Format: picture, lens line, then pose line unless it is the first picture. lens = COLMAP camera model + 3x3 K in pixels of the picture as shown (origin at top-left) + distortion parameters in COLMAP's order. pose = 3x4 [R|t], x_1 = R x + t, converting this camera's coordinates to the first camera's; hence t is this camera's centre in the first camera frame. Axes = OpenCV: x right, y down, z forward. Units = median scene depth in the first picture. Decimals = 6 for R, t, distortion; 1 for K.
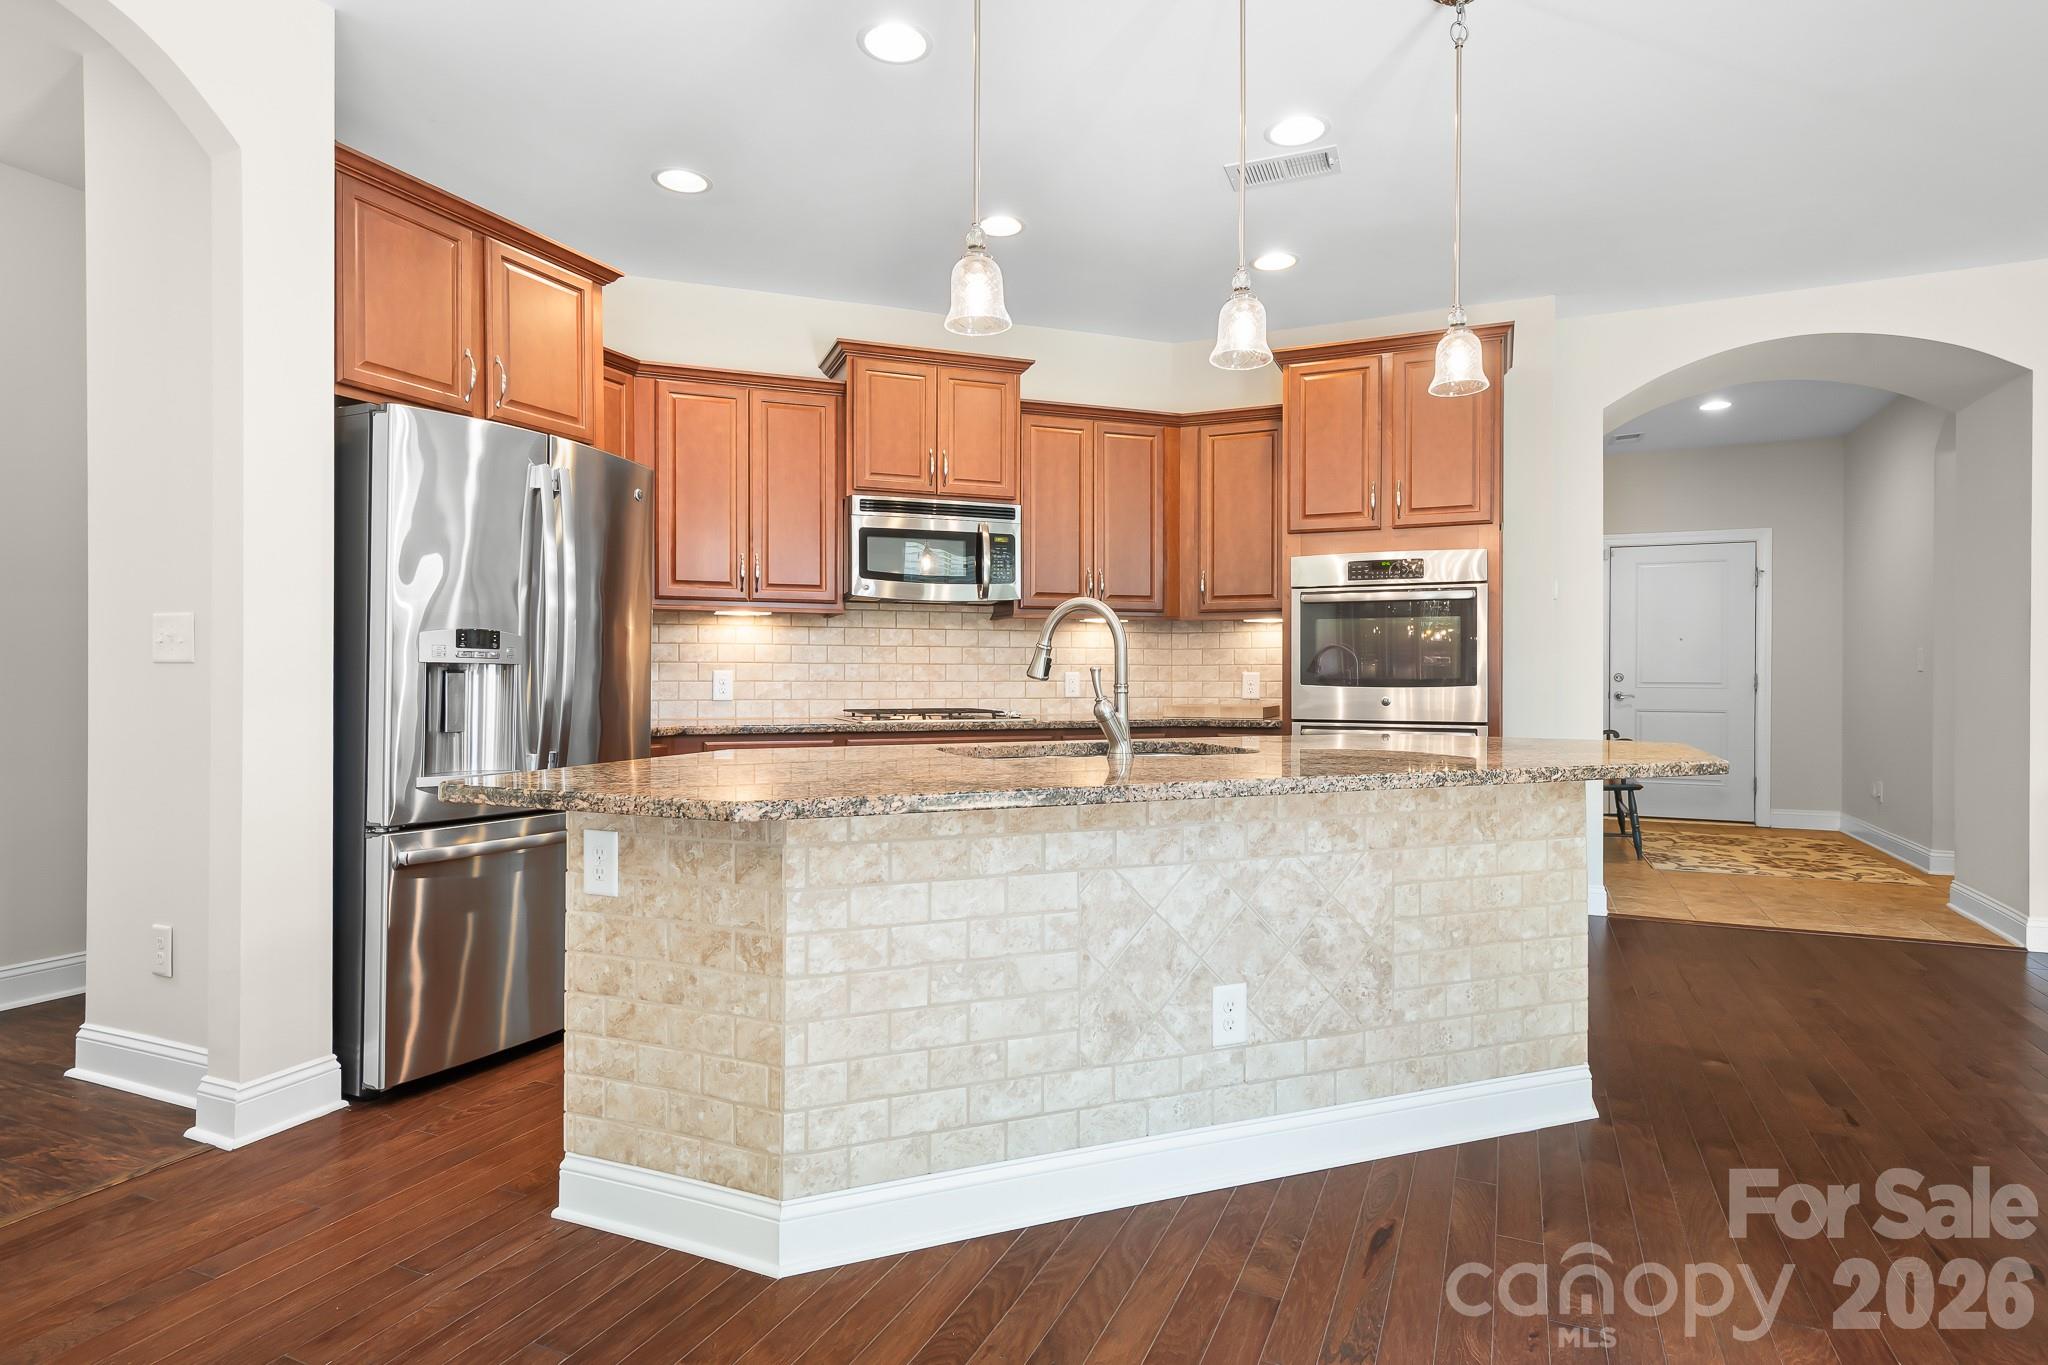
lens RADIAL K [[1076.3, 0, 1031.2], [0, 1076.3, 667.1], [0, 0, 1]] dist [0.015114, -0.000235]
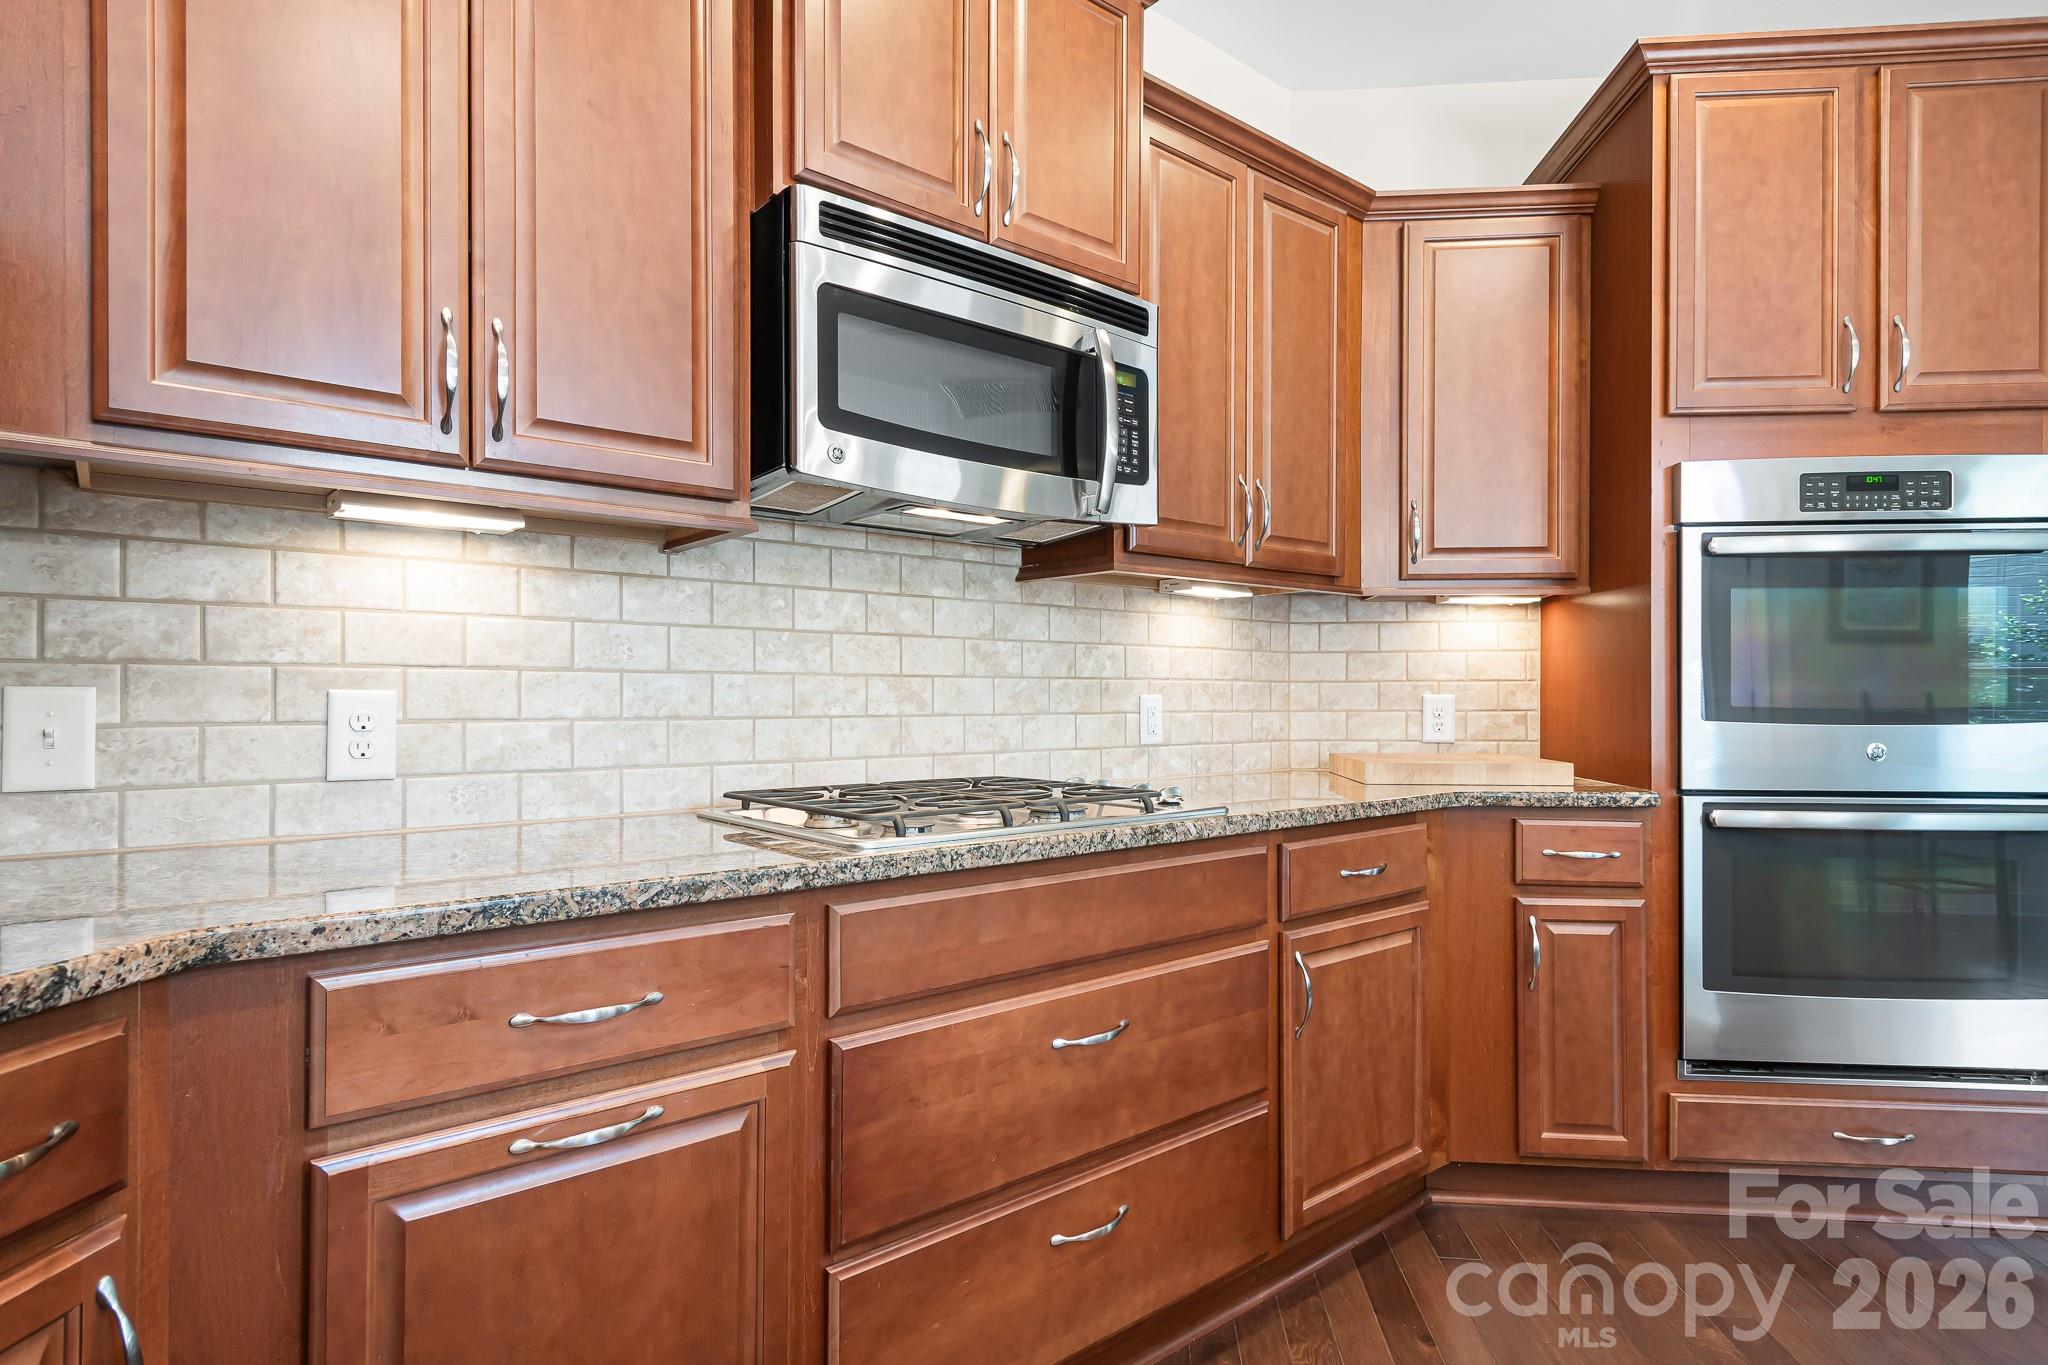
lens RADIAL K [[1060.9, 0, 1024.0], [0, 1060.9, 682.5], [0, 0, 1]] dist [0.012493, -0.000418]
pose [[0.946998, 0.003401, 0.321222, -0.197914], [-0.001286, 0.999976, -0.006796, 0.002895], [-0.321238, 0.006023, 0.946979, 0.621837]]
